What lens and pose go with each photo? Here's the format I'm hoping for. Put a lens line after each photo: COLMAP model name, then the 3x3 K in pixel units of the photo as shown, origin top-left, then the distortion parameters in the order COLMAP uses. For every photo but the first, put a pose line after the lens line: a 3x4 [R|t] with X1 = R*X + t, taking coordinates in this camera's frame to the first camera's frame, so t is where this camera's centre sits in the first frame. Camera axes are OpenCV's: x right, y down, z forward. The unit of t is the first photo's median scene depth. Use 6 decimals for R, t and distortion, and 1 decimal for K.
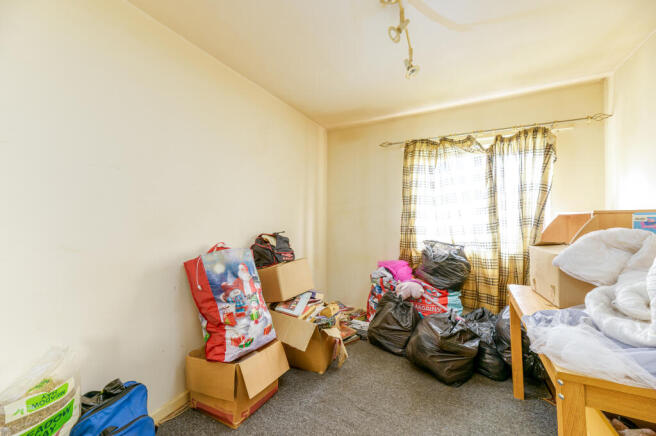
lens RADIAL K [[261.1, 0, 326.9], [0, 261.1, 215.0], [0, 0, 1]] dist [0.001449, 0.000085]
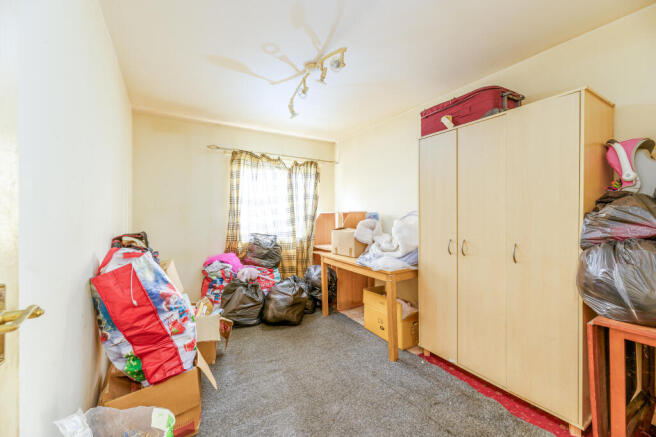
lens RADIAL K [[261.1, 0, 326.9], [0, 261.1, 215.5], [0, 0, 1]] dist [0.001449, 0.000085]
pose [[0.513010, -0.001035, 0.858382, -0.563835], [-0.006351, 0.999967, 0.005001, 0.003070], [-0.858359, -0.008017, 0.512986, 0.059721]]
